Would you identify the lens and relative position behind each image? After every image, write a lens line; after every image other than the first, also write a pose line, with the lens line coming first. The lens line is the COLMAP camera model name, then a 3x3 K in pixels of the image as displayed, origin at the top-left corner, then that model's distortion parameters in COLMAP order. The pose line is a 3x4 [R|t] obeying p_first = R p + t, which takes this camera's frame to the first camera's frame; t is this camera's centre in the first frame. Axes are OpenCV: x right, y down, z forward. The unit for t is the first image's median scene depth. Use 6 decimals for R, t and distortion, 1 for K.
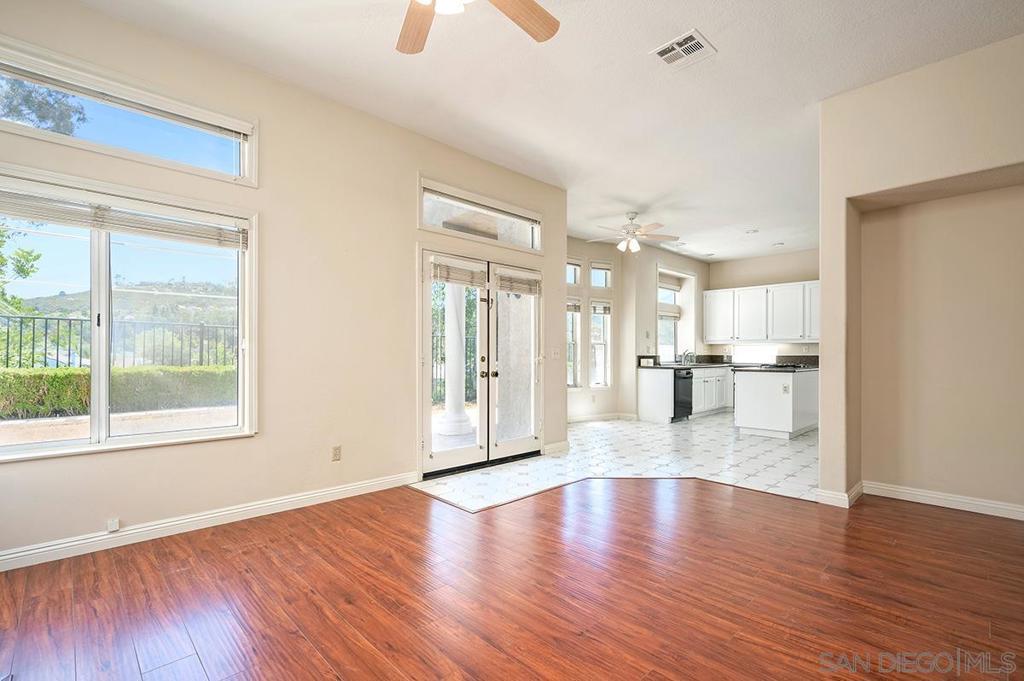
lens RADIAL K [[463.7, 0, 514.9], [0, 463.7, 351.6], [0, 0, 1]] dist [-0.003160, -0.000542]
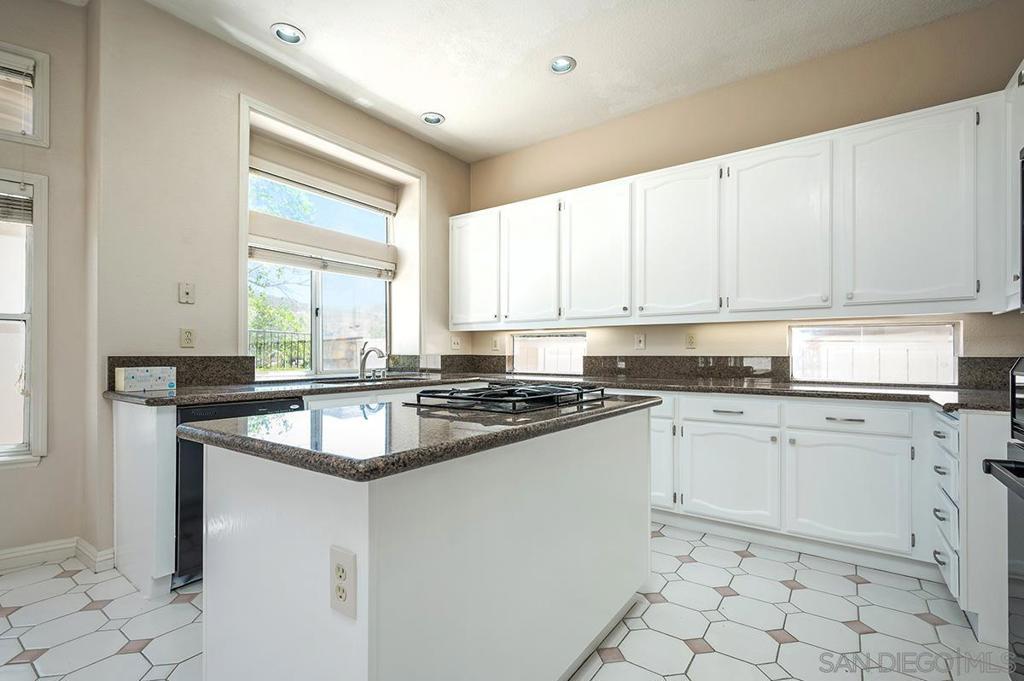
lens RADIAL K [[463.7, 0, 514.9], [0, 463.7, 351.6], [0, 0, 1]] dist [-0.003160, -0.000542]
pose [[0.983660, 0.001200, 0.180033, 0.803615], [-0.000805, 0.999997, -0.002267, 0.009273], [-0.180035, 0.002085, 0.983658, 1.108395]]
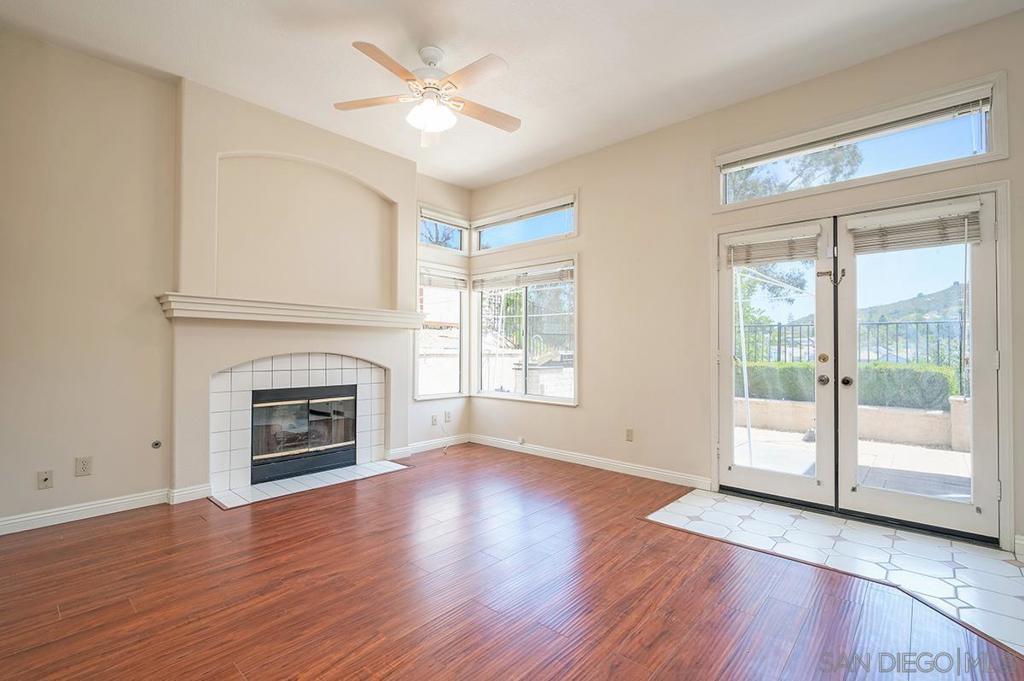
lens RADIAL K [[460.4, 0, 515.1], [0, 460.4, 342.1], [0, 0, 1]] dist [-0.001502, -0.000182]
pose [[0.070225, -0.019013, -0.997350, 0.584064], [0.001785, 0.999819, -0.018934, 0.004043], [0.997530, -0.000451, 0.070246, 0.477683]]
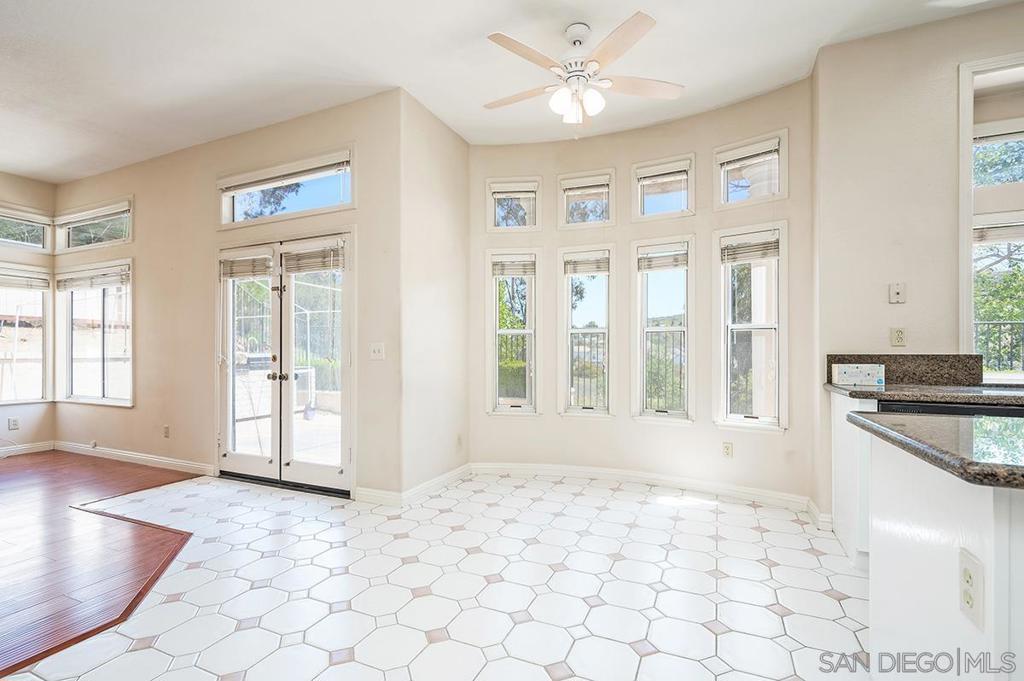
lens RADIAL K [[463.7, 0, 514.9], [0, 463.7, 351.6], [0, 0, 1]] dist [-0.003160, -0.000542]
pose [[0.376034, -0.005668, -0.926589, 0.870472], [0.006430, 0.999973, -0.003508, 0.009146], [0.926584, -0.004639, 0.376060, 1.072728]]
